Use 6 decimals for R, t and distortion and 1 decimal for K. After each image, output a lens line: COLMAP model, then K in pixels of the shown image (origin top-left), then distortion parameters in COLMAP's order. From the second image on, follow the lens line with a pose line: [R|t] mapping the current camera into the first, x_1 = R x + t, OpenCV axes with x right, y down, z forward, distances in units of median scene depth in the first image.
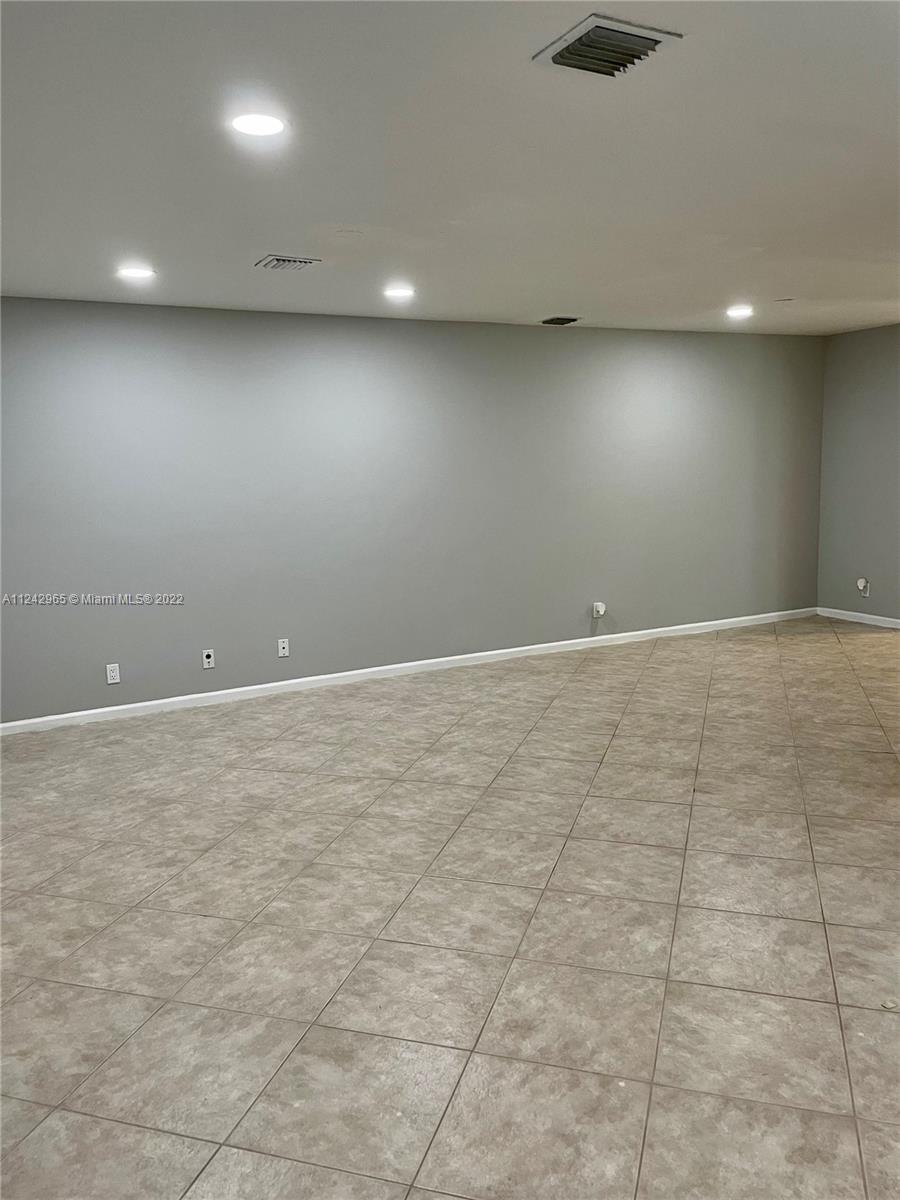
lens RADIAL K [[908.3, 0, 452.4], [0, 908.3, 601.8], [0, 0, 1]] dist [0.077747, -0.097763]
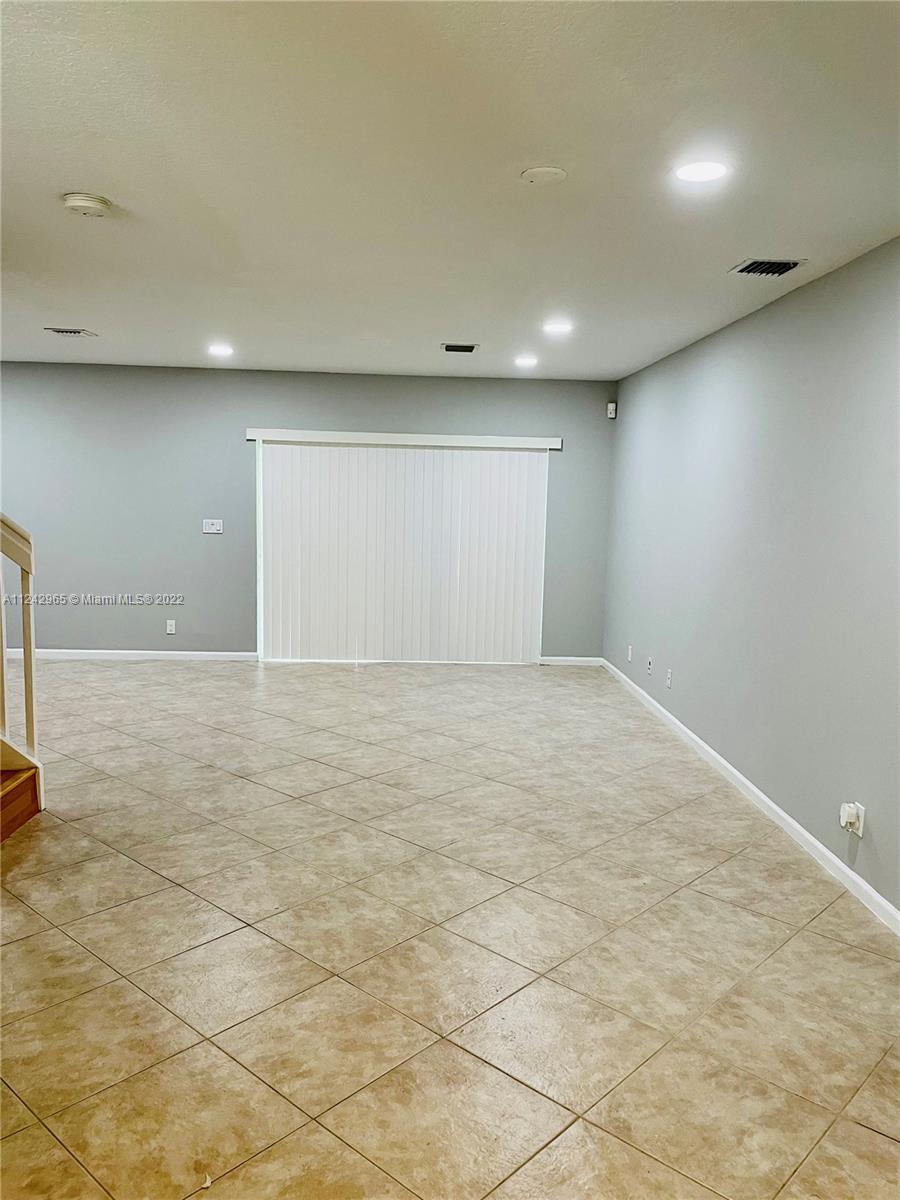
lens RADIAL K [[908.3, 0, 454.7], [0, 908.3, 595.8], [0, 0, 1]] dist [0.077747, -0.097763]
pose [[-0.418407, 0.123767, -0.899788, 1.236150], [-0.154828, 0.966453, 0.204933, -0.316941], [0.894966, 0.225057, -0.385208, 1.778648]]
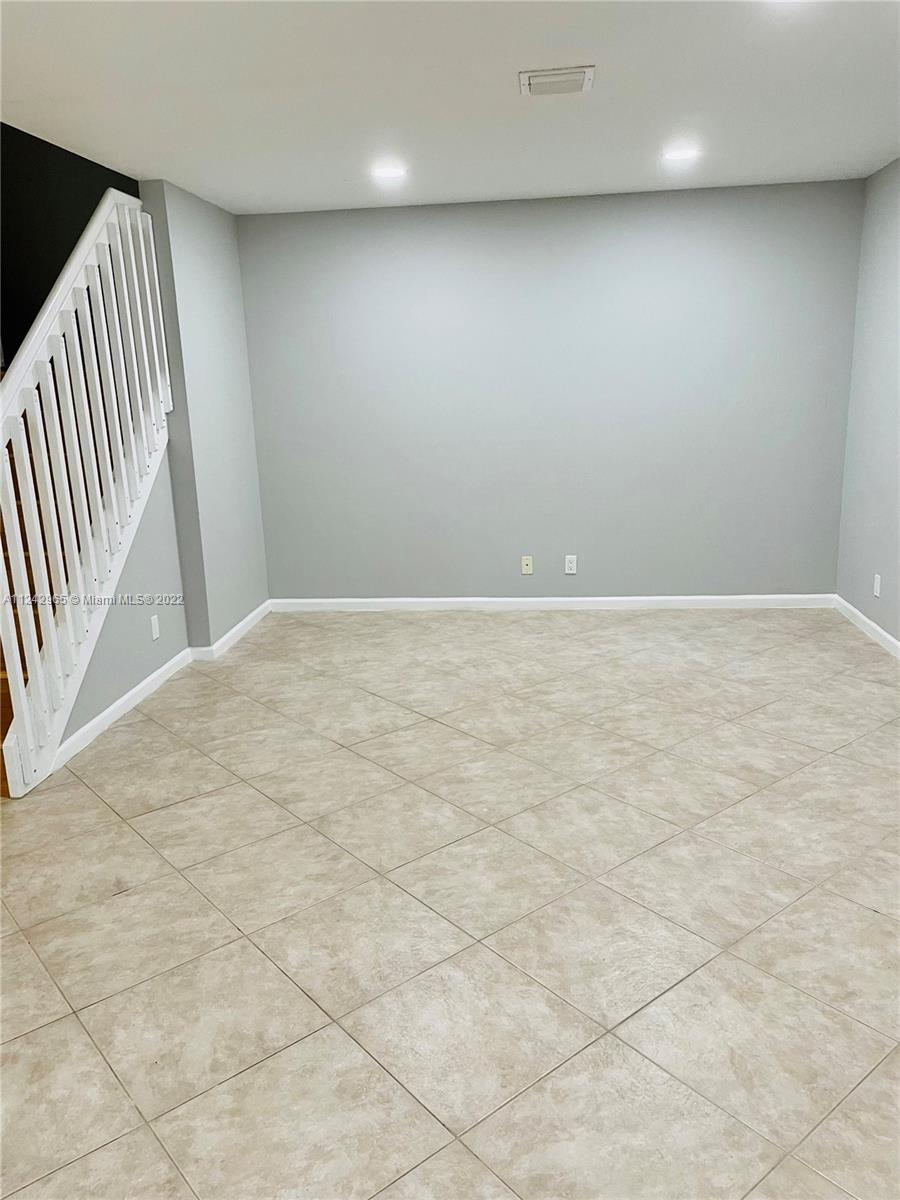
lens RADIAL K [[908.3, 0, 458.4], [0, 908.3, 594.5], [0, 0, 1]] dist [0.077747, -0.097763]
pose [[-0.840304, -0.071849, 0.537334, -0.301654], [0.142315, 0.927179, 0.346534, -0.202594], [-0.523102, 0.367664, -0.768887, 1.372965]]
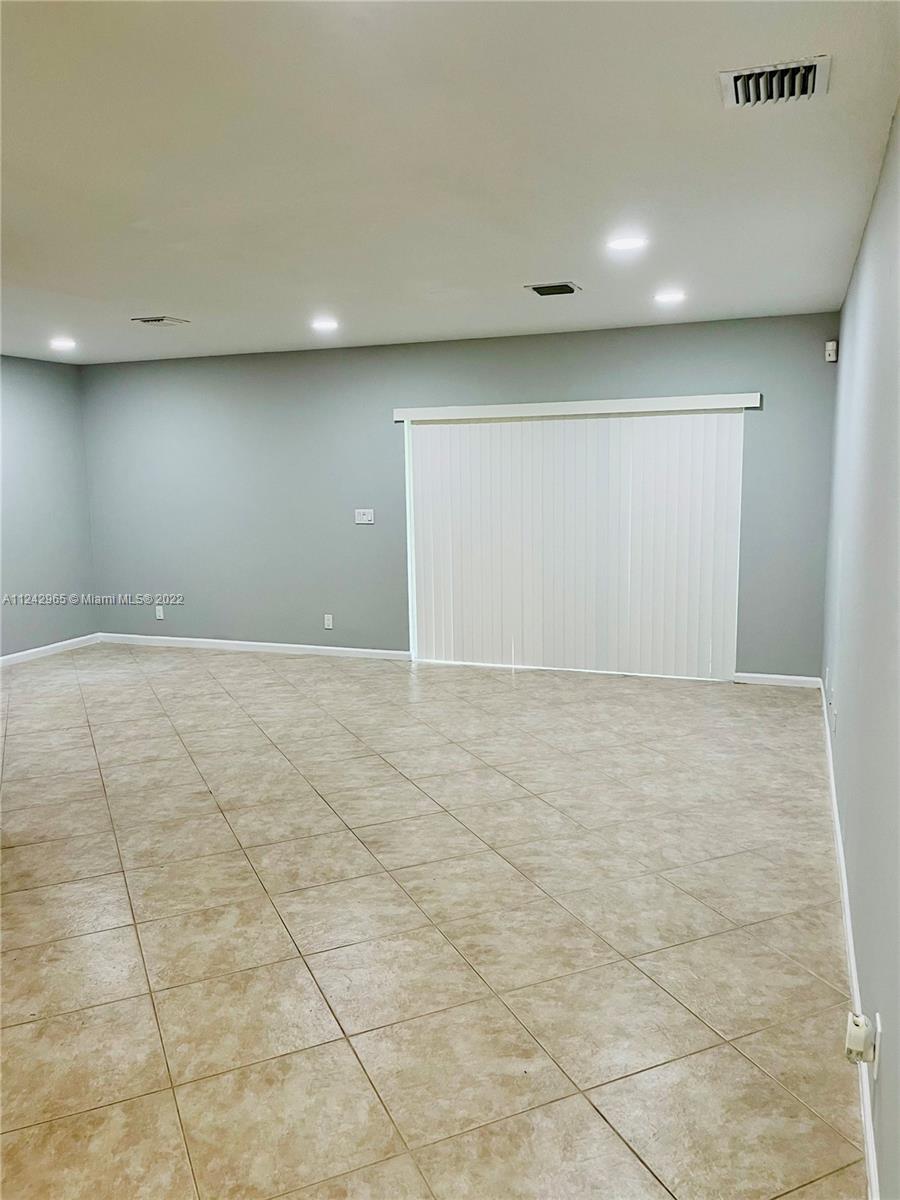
lens RADIAL K [[908.3, 0, 447.4], [0, 908.3, 597.1], [0, 0, 1]] dist [0.077747, -0.097763]
pose [[-0.744425, 0.136300, -0.653647, 0.760724], [-0.067025, 0.958745, 0.276254, -0.340659], [0.664334, 0.249461, -0.704578, 1.971080]]
